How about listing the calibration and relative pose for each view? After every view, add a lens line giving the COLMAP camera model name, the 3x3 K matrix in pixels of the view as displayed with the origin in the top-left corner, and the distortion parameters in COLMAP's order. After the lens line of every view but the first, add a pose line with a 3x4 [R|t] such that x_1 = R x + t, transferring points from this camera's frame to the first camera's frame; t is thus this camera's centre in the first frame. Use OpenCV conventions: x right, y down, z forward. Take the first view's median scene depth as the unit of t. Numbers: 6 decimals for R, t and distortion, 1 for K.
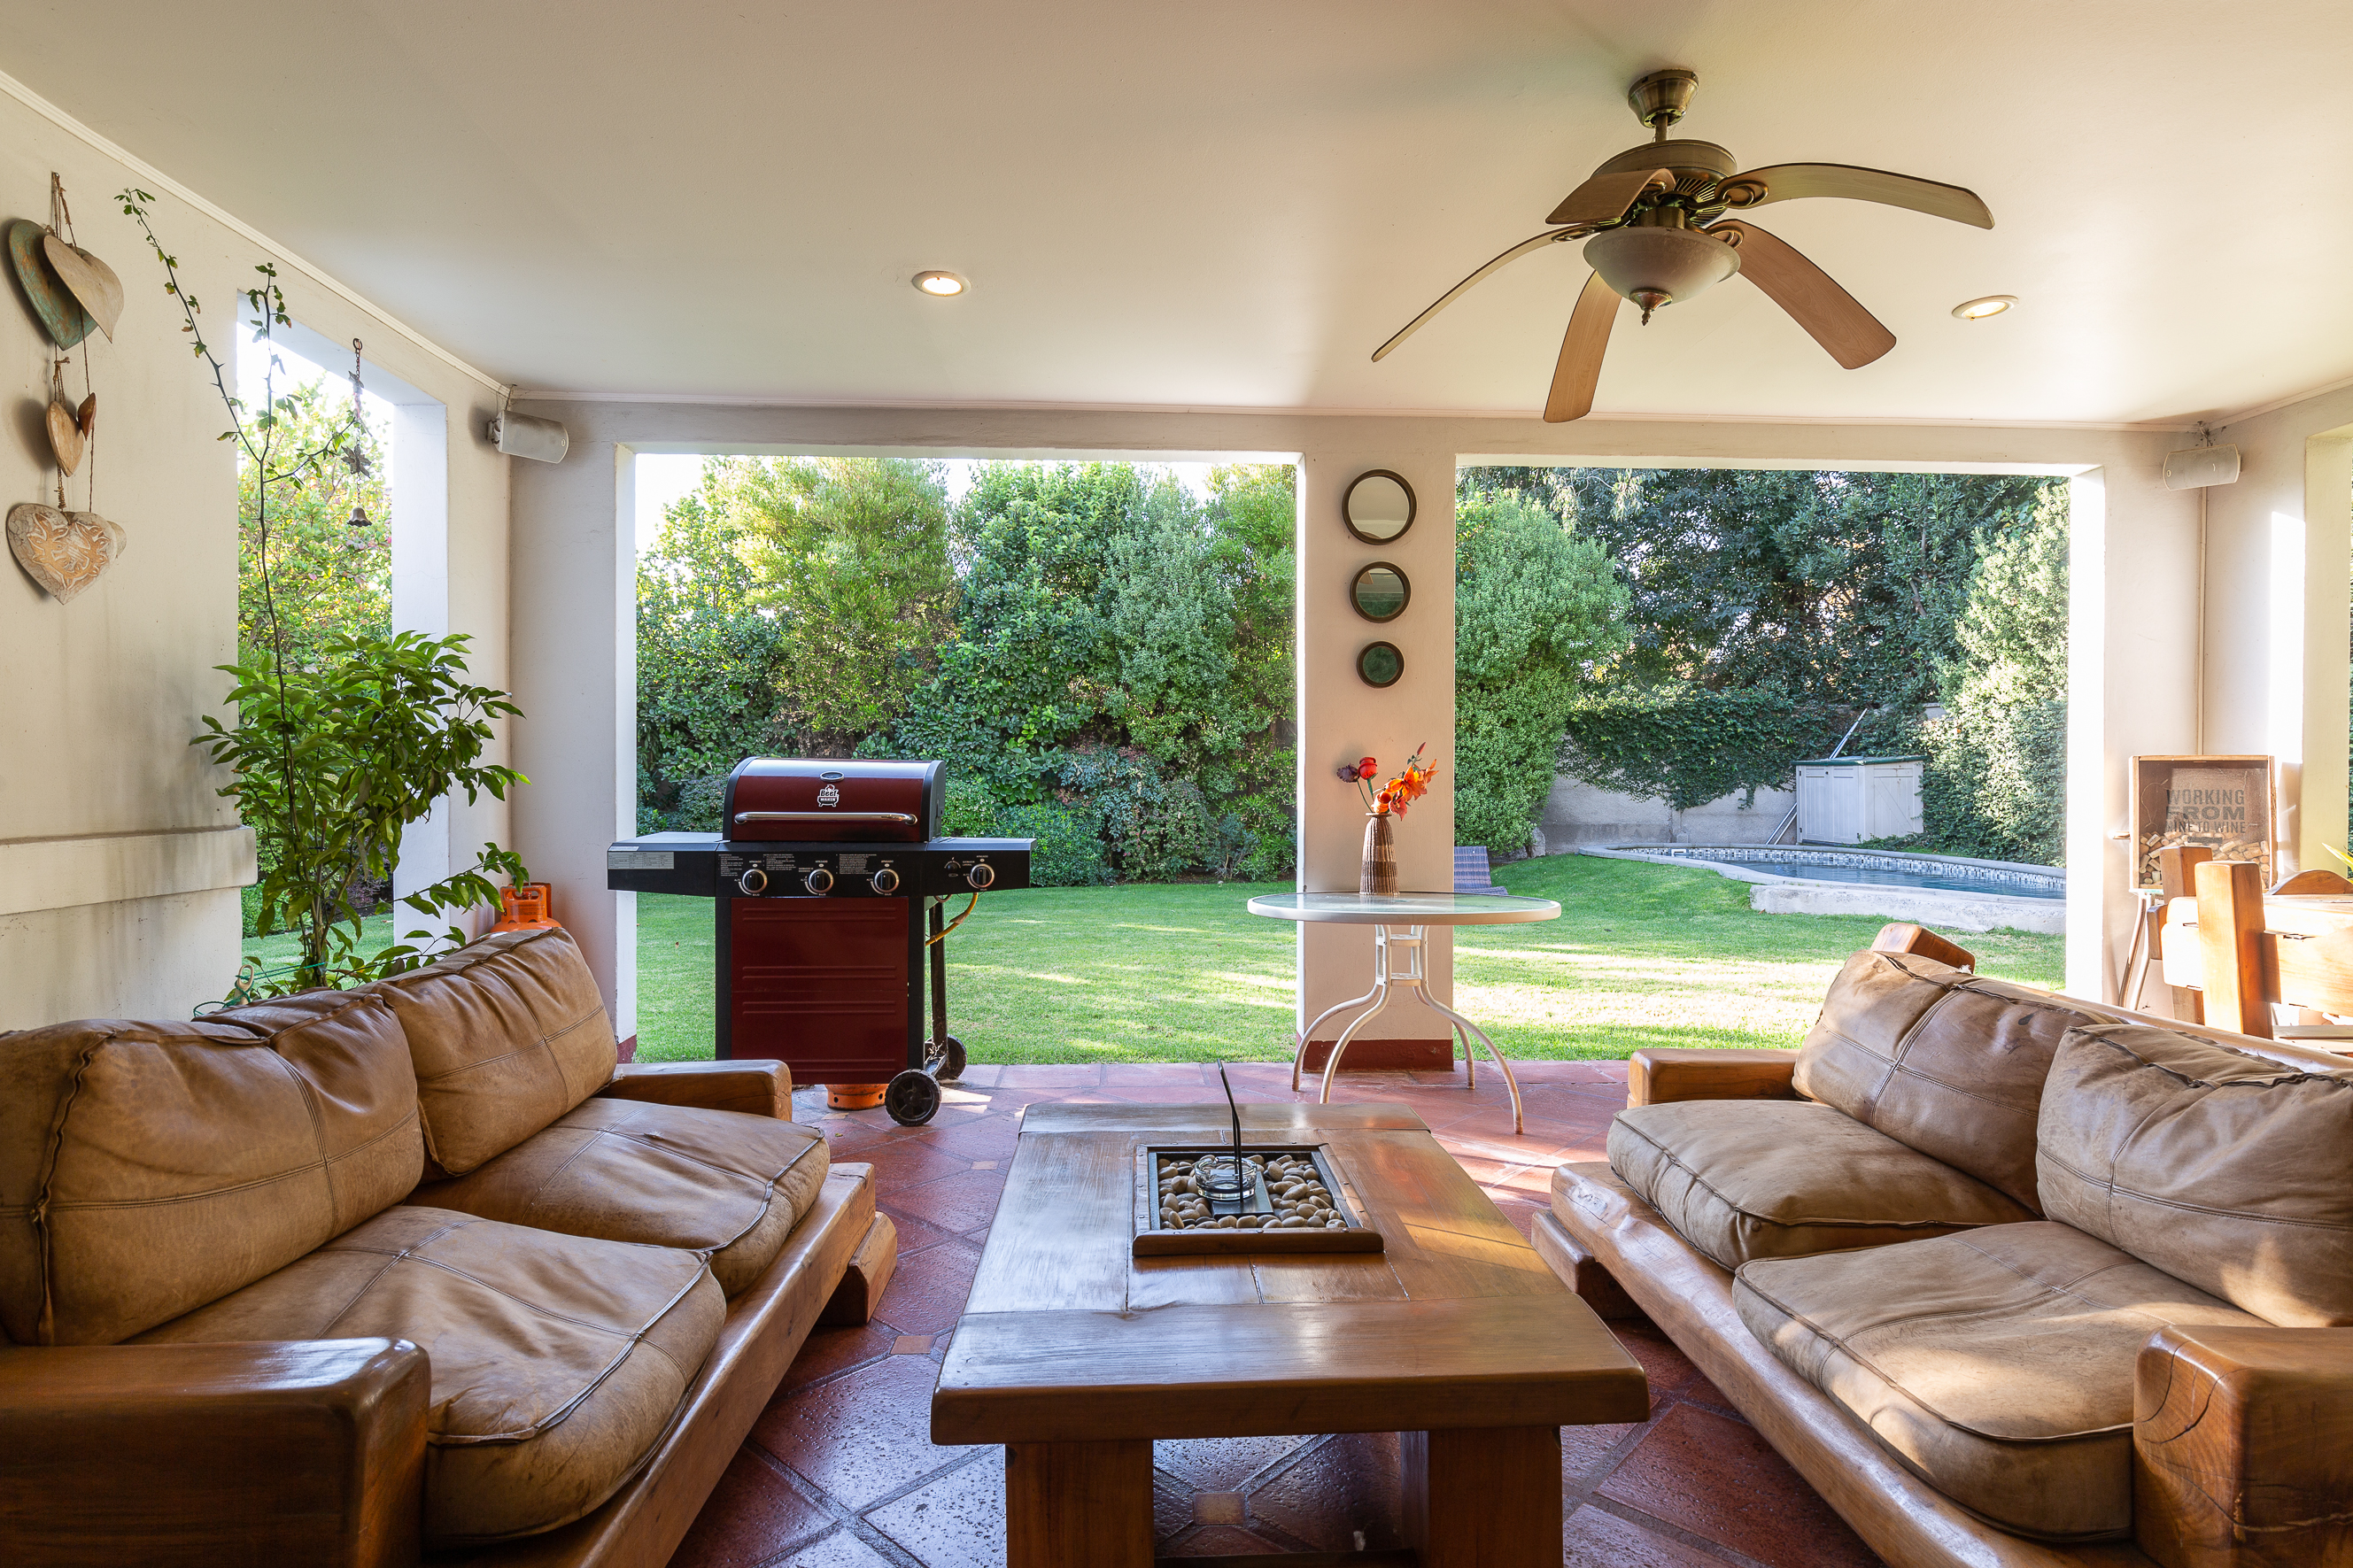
lens RADIAL K [[1179.5, 0, 1168.3], [0, 1179.5, 779.5], [0, 0, 1]] dist [0.001091, 0.000355]
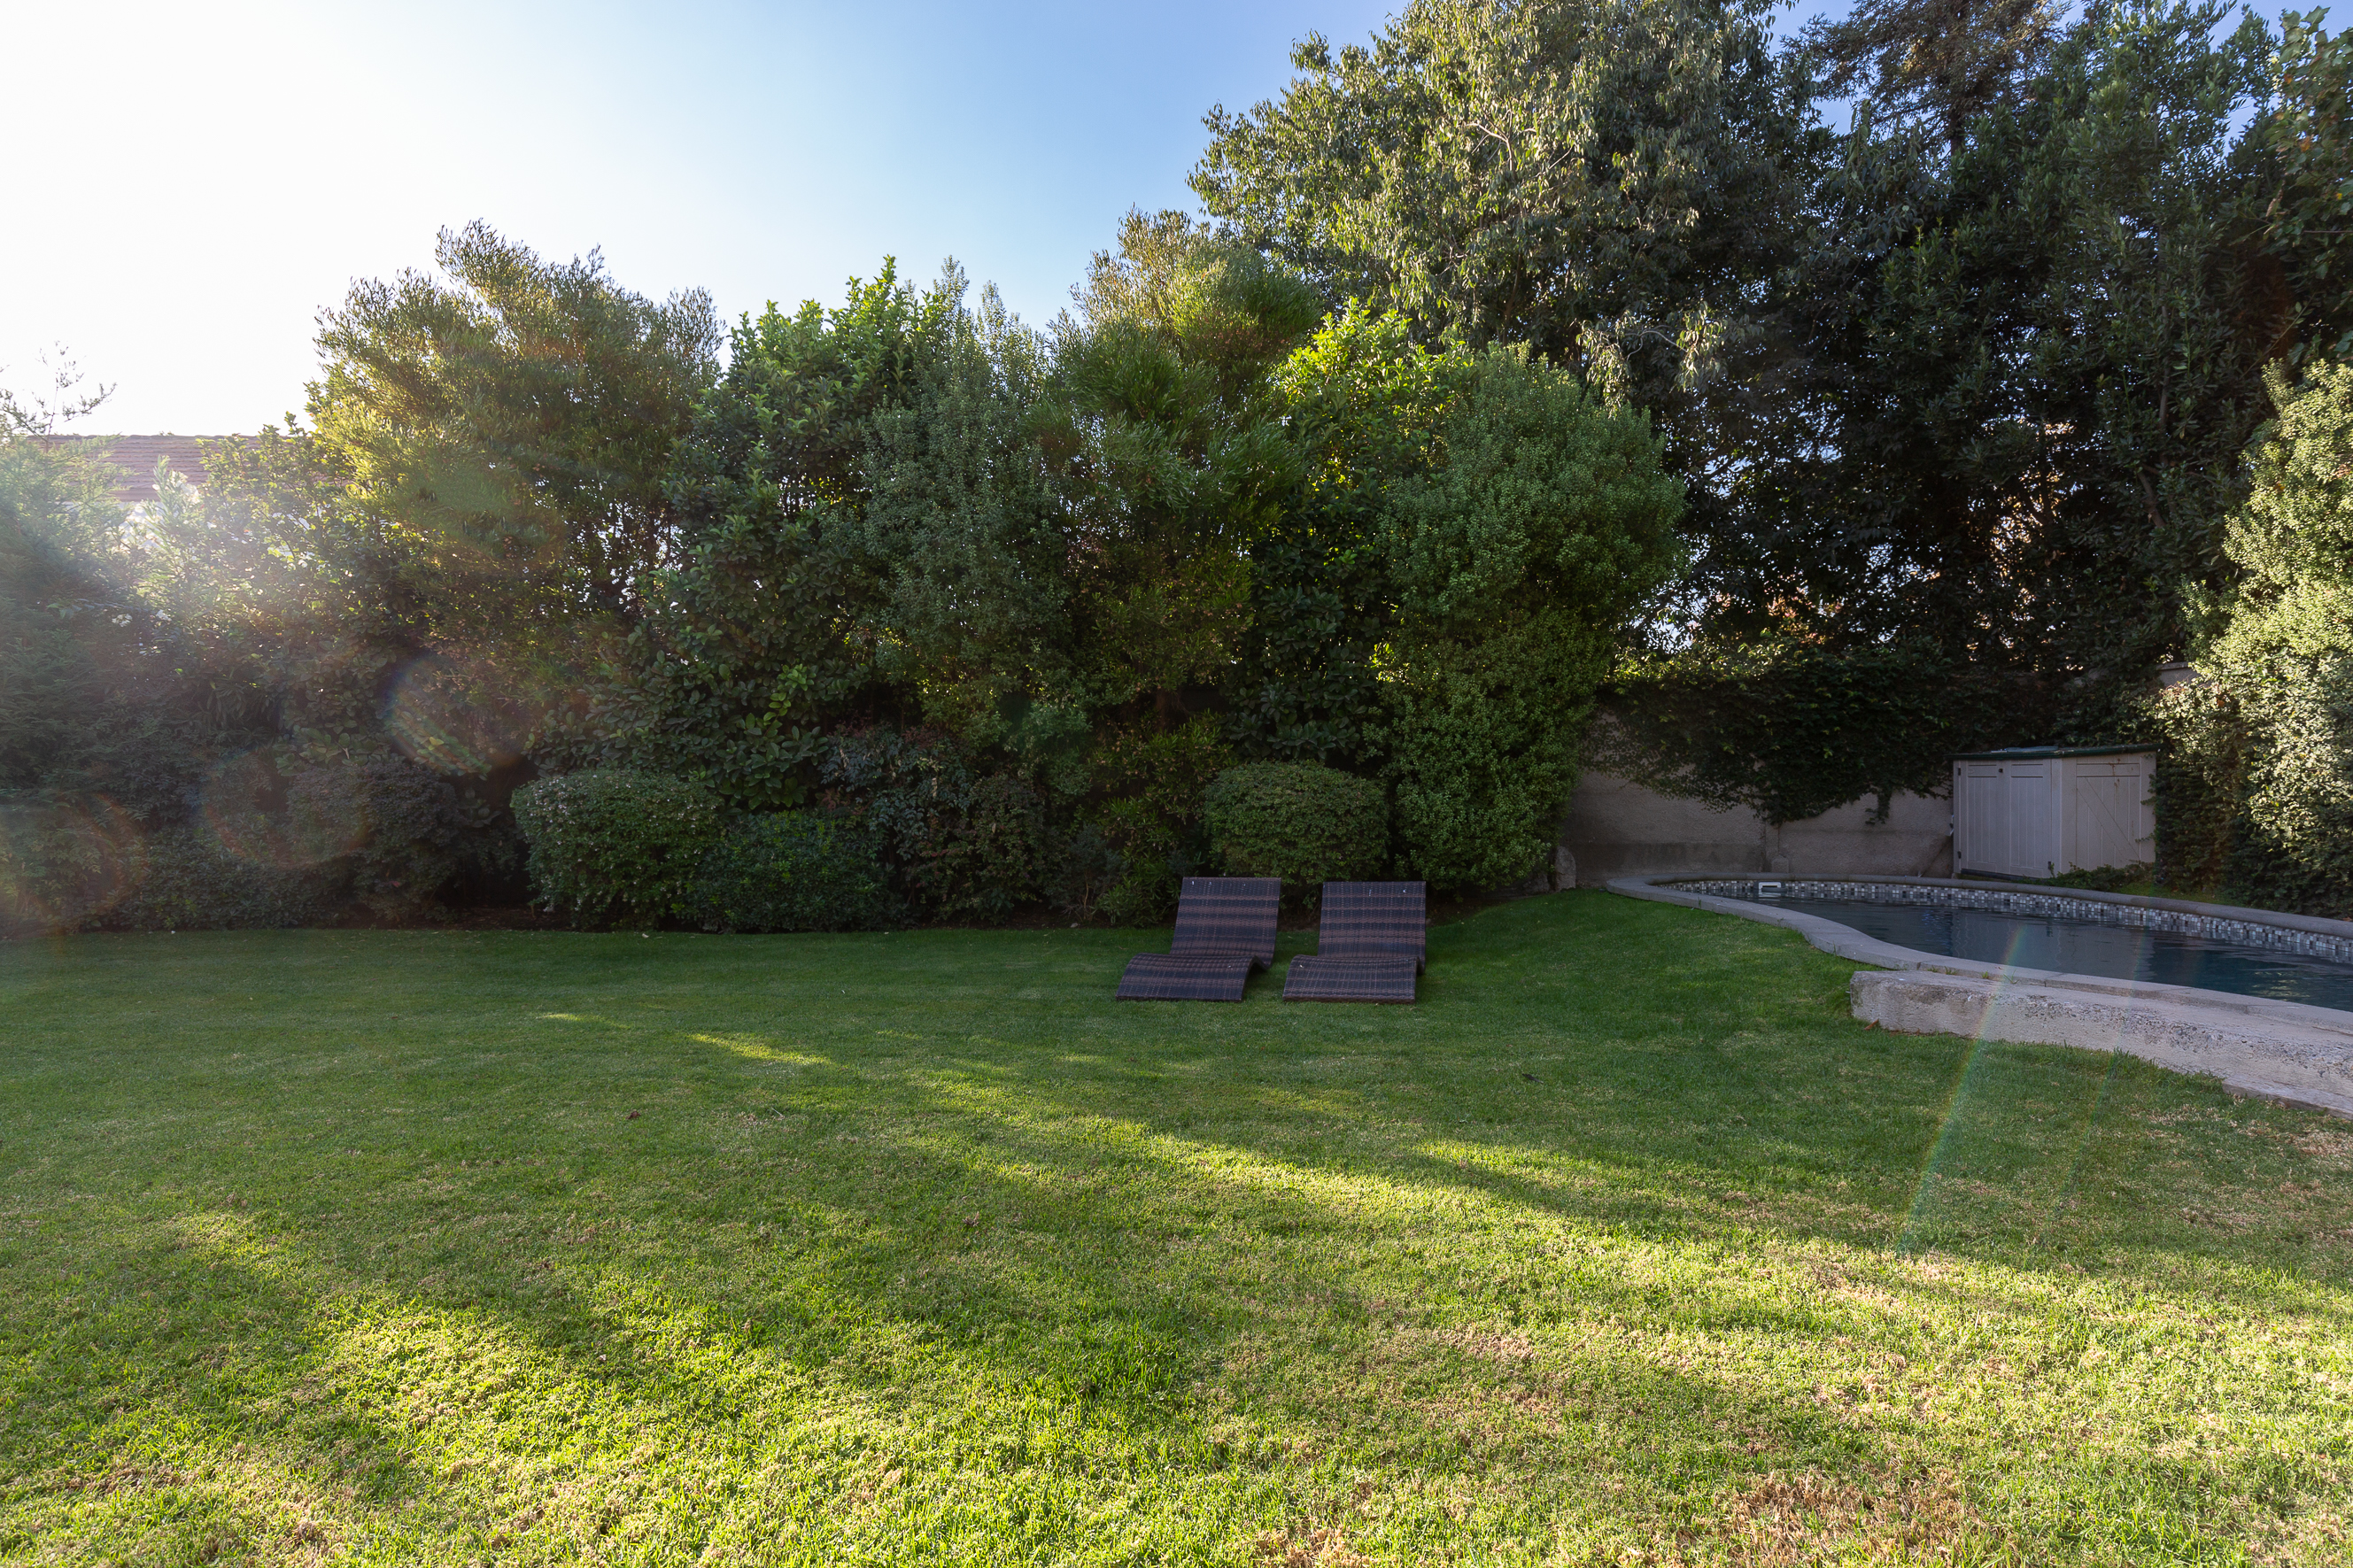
lens RADIAL K [[1236.2, 0, 1178.7], [0, 1236.2, 807.9], [0, 0, 1]] dist [-0.003048, -0.000240]
pose [[0.997201, 0.005367, -0.074570, 0.168060], [-0.004124, 0.999850, 0.016804, 0.006614], [0.074649, -0.016450, 0.997074, 0.308119]]
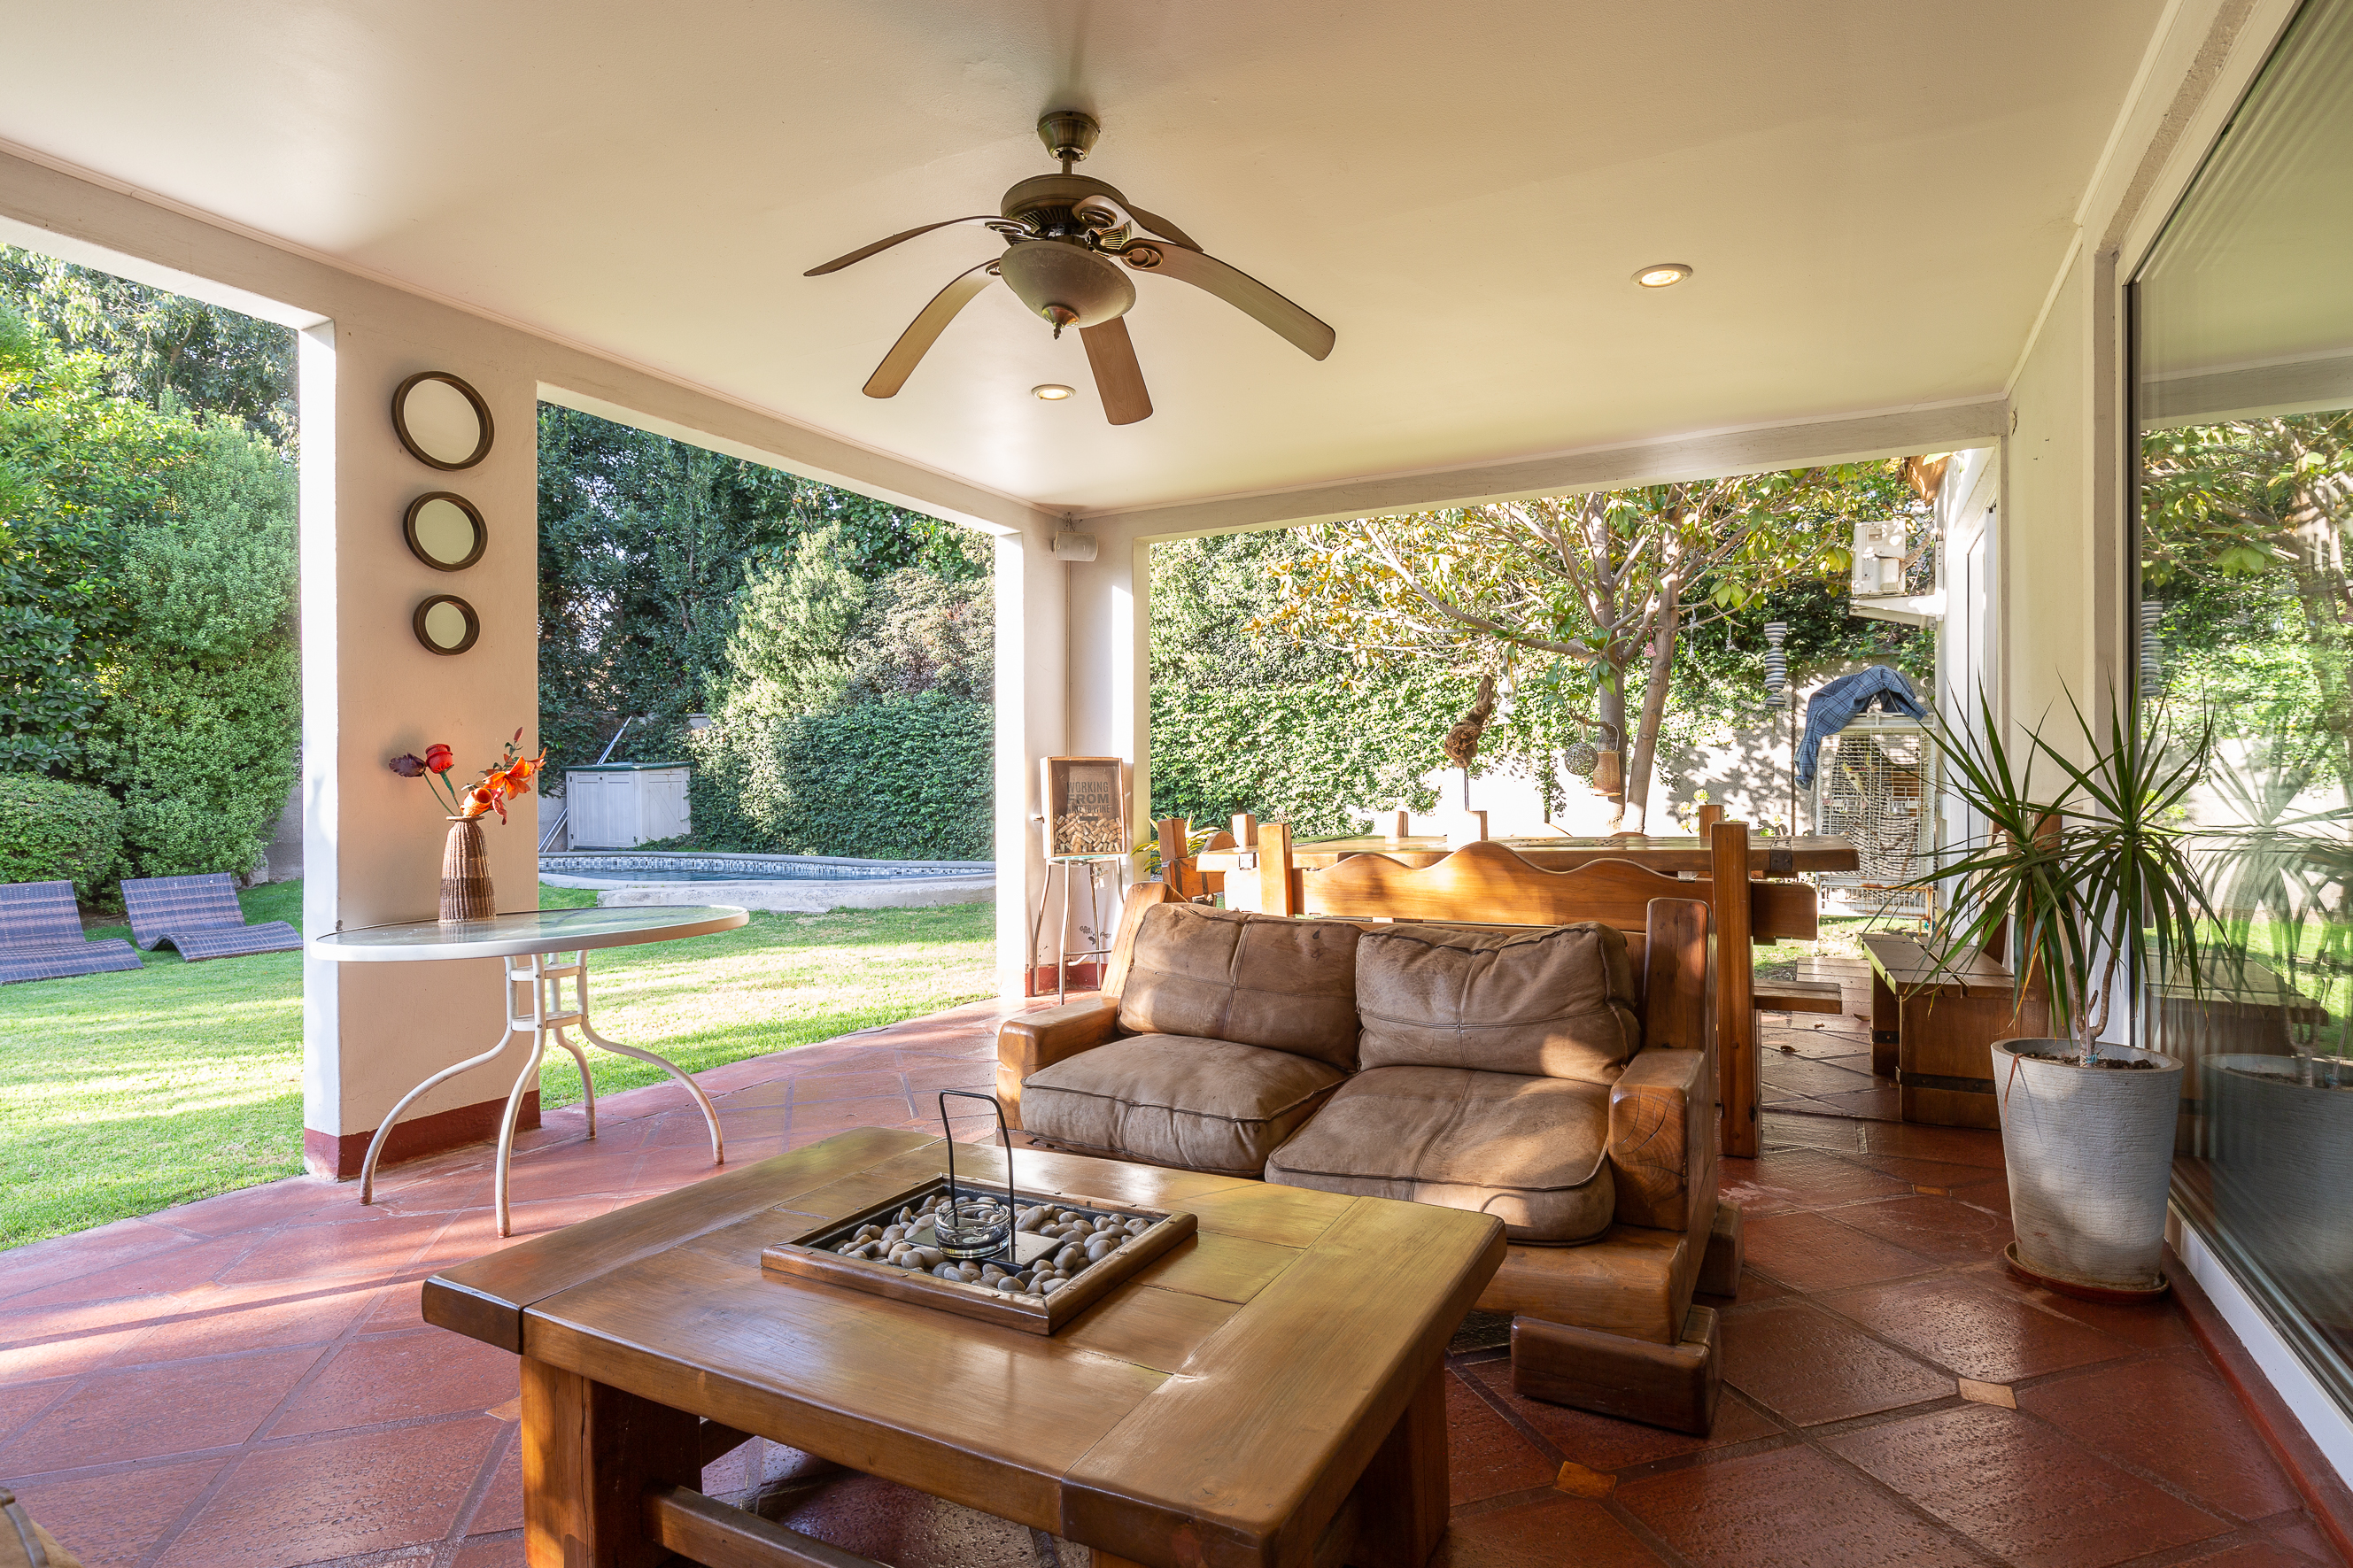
lens RADIAL K [[1205.8, 0, 1176.5], [0, 1205.8, 784.0], [0, 0, 1]] dist [-0.000984, 0.000201]
pose [[0.510624, -0.005545, 0.859786, -0.085758], [0.009377, 0.999956, 0.000879, 0.003441], [-0.859753, 0.007614, 0.510653, 0.061972]]
